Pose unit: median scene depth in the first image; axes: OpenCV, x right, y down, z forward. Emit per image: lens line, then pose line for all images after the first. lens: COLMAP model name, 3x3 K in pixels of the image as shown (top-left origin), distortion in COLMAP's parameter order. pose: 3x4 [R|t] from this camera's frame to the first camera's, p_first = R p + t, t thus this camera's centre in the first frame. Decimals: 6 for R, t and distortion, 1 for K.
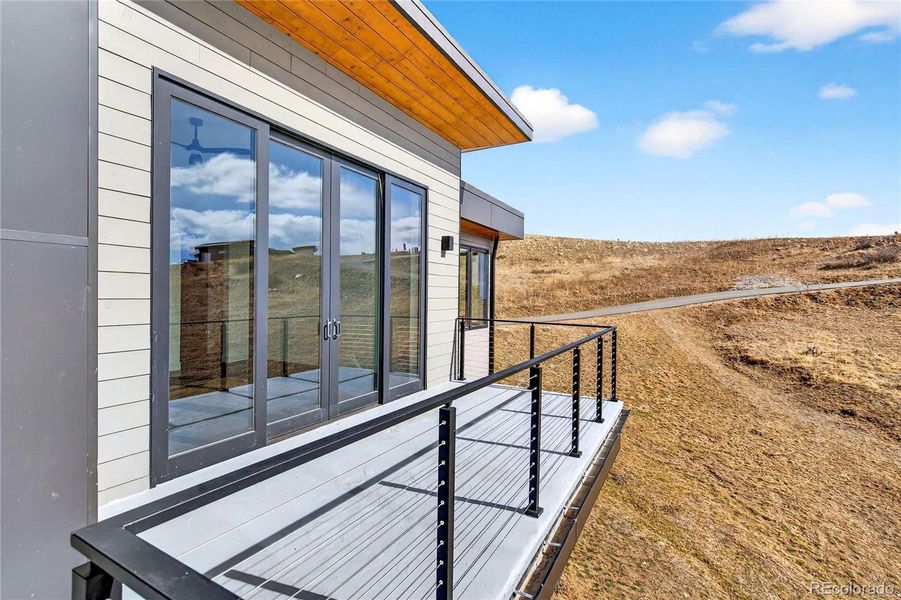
lens RADIAL K [[431.9, 0, 443.8], [0, 431.9, 295.2], [0, 0, 1]] dist [0.002121, -0.000131]
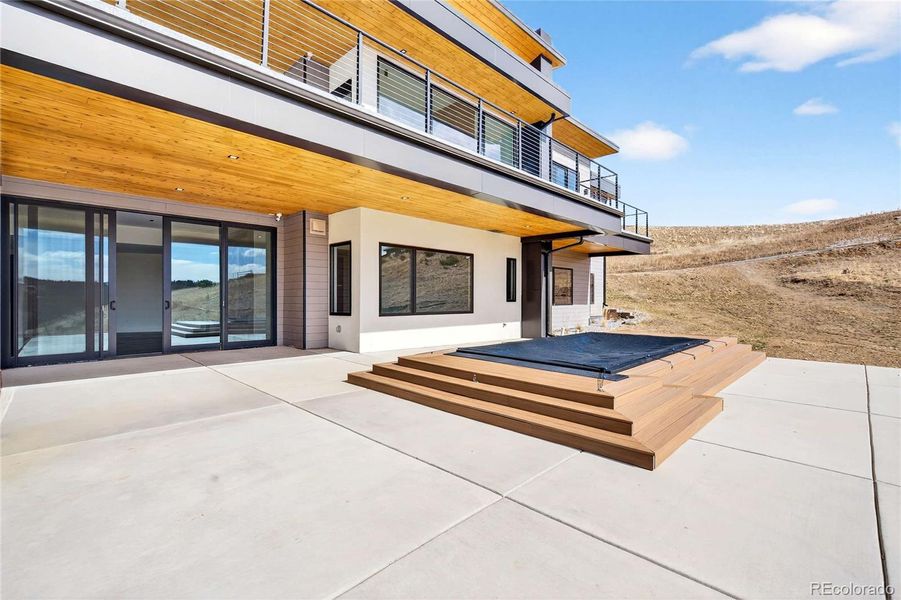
lens RADIAL K [[408.9, 0, 450.5], [0, 408.9, 300.0], [0, 0, 1]] dist [0.002070, 0.000456]
pose [[0.965093, -0.018722, -0.261237, -0.165741], [0.017499, 0.999822, -0.007004, 0.594388], [0.261322, 0.002188, 0.965249, -1.835168]]
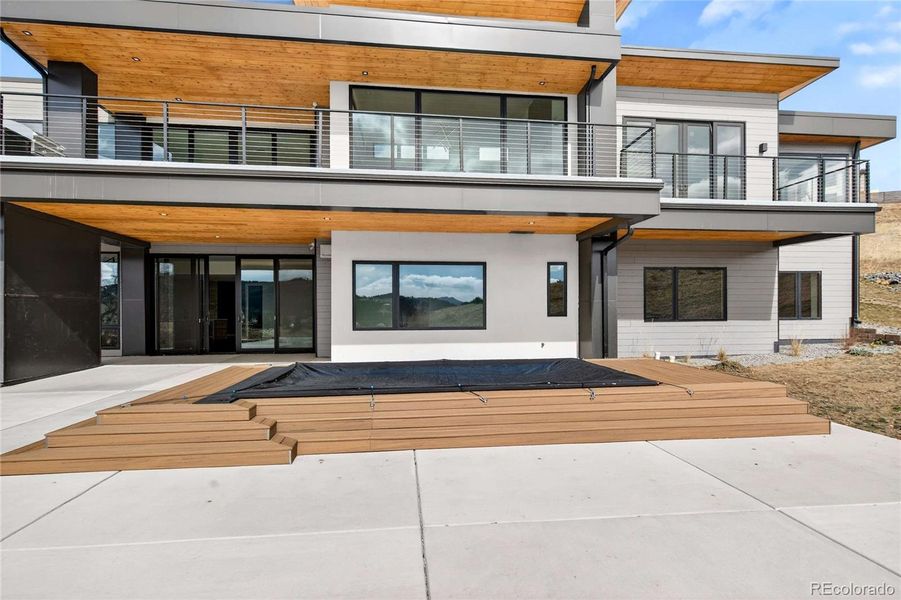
lens RADIAL K [[423.2, 0, 451.2], [0, 423.2, 313.4], [0, 0, 1]] dist [0.005749, 0.000348]
pose [[0.583196, -0.015702, -0.812180, 0.696994], [0.010920, 0.999874, -0.011489, 0.596826], [0.812258, -0.002169, 0.583294, -1.156744]]
